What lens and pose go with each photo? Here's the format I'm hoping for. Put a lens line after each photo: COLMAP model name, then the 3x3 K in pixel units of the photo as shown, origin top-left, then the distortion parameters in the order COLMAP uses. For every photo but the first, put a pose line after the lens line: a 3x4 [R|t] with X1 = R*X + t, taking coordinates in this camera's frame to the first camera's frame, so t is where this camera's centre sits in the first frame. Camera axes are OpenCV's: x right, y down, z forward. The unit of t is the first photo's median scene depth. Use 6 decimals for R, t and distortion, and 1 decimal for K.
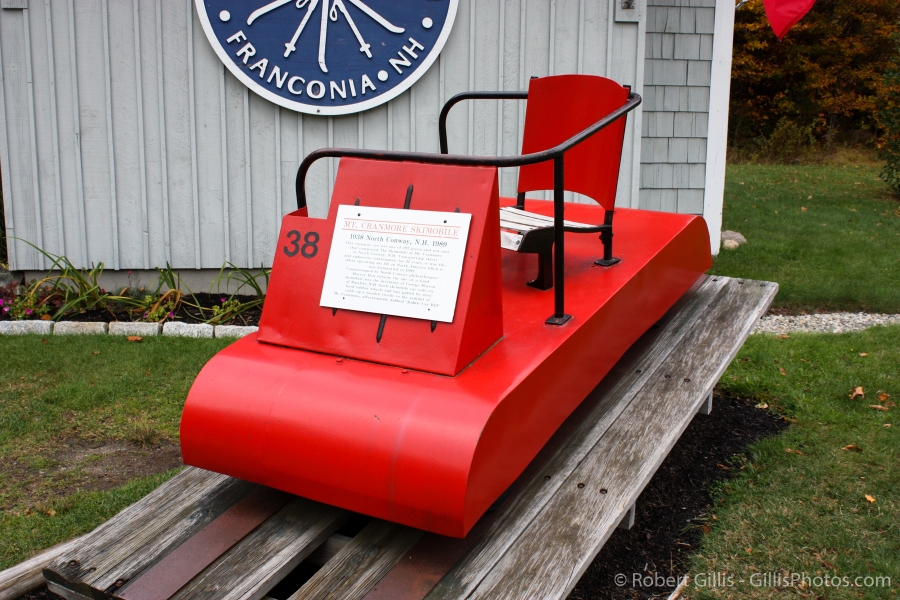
lens RADIAL K [[1041.6, 0, 448.4], [0, 1041.6, 304.1], [0, 0, 1]] dist [-0.122542, 0.177042]
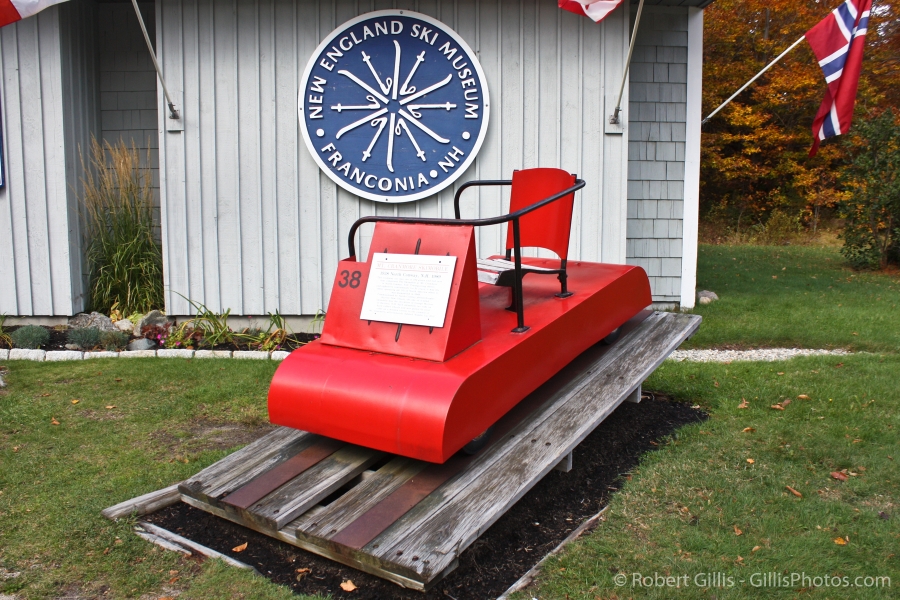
lens RADIAL K [[857.9, 0, 459.3], [0, 857.9, 301.2], [0, 0, 1]] dist [-0.187598, 0.191053]
pose [[0.997357, -0.000480, -0.072661, 0.085732], [-0.005049, 0.997104, -0.075887, 0.053967], [0.072487, 0.076053, 0.994465, -0.177917]]
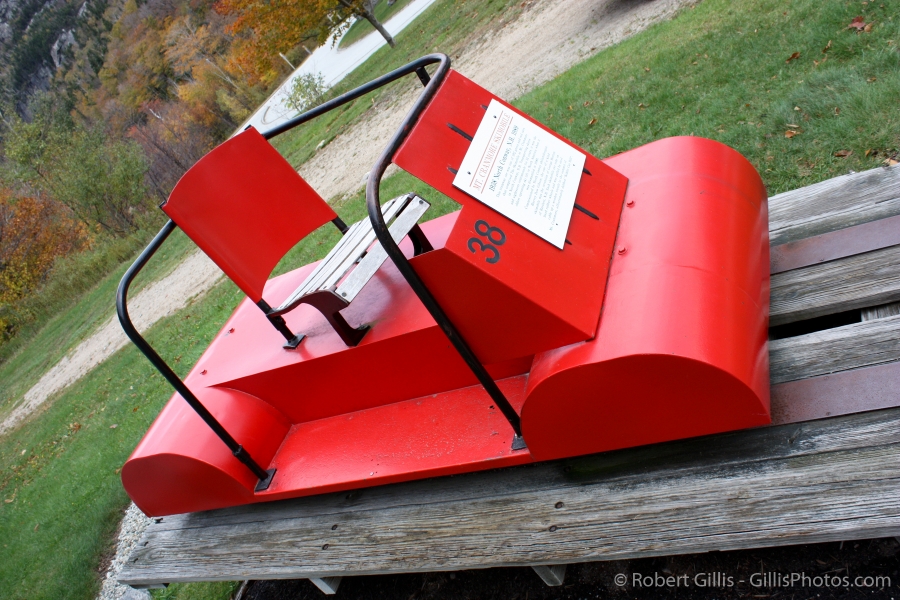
lens RADIAL K [[816.1, 0, 450.0], [0, 816.1, 300.0], [0, 0, 1]] dist [-0.081731, 0.000646]
pose [[-0.125137, -0.388117, 0.913075, -0.552382], [0.786429, 0.522277, 0.329782, -0.200089], [-0.604872, 0.759337, 0.239870, 0.719449]]
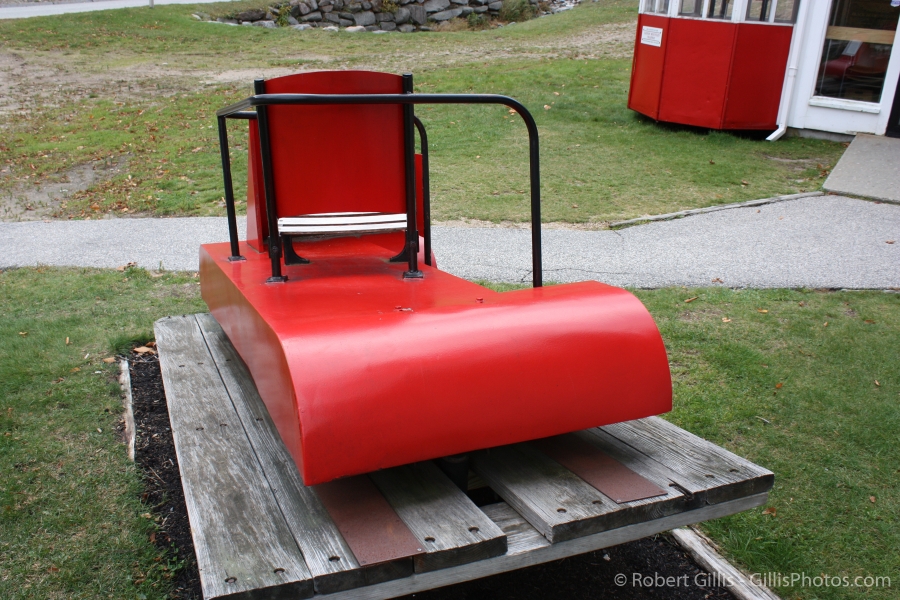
lens RADIAL K [[816.1, 0, 450.0], [0, 816.1, 300.0], [0, 0, 1]] dist [-0.081731, 0.000646]
pose [[-0.615099, 0.253614, -0.746547, 0.536645], [-0.211184, 0.859263, 0.465906, -0.351644], [0.759641, 0.444237, -0.474973, 1.324961]]
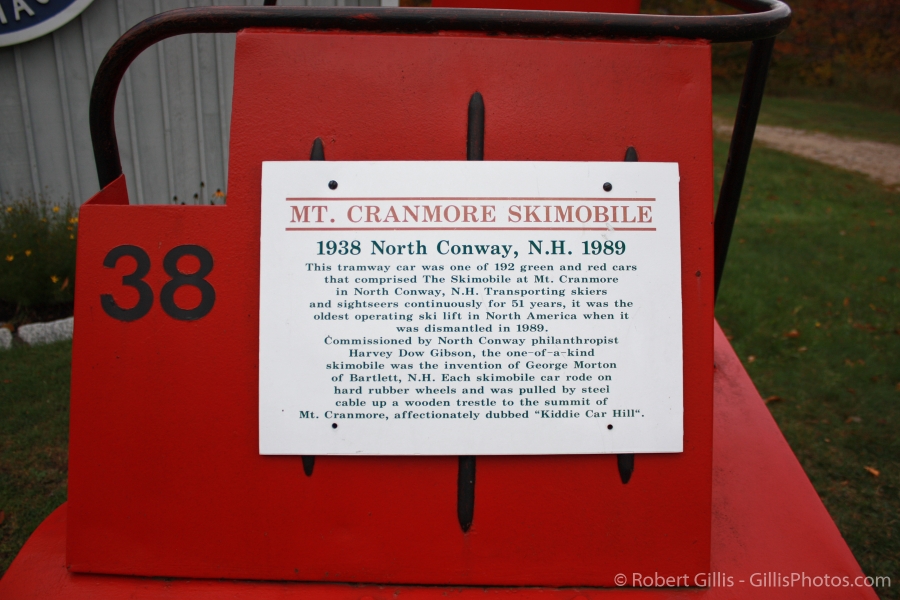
lens RADIAL K [[761.3, 0, 450.0], [0, 761.3, 300.0], [0, 0, 1]] dist [-0.179857, 0.168551]
pose [[0.872003, -0.154003, 0.464645, -0.137203], [0.102267, 0.985589, 0.134742, -0.060181], [-0.478699, -0.069977, 0.875186, 0.580721]]
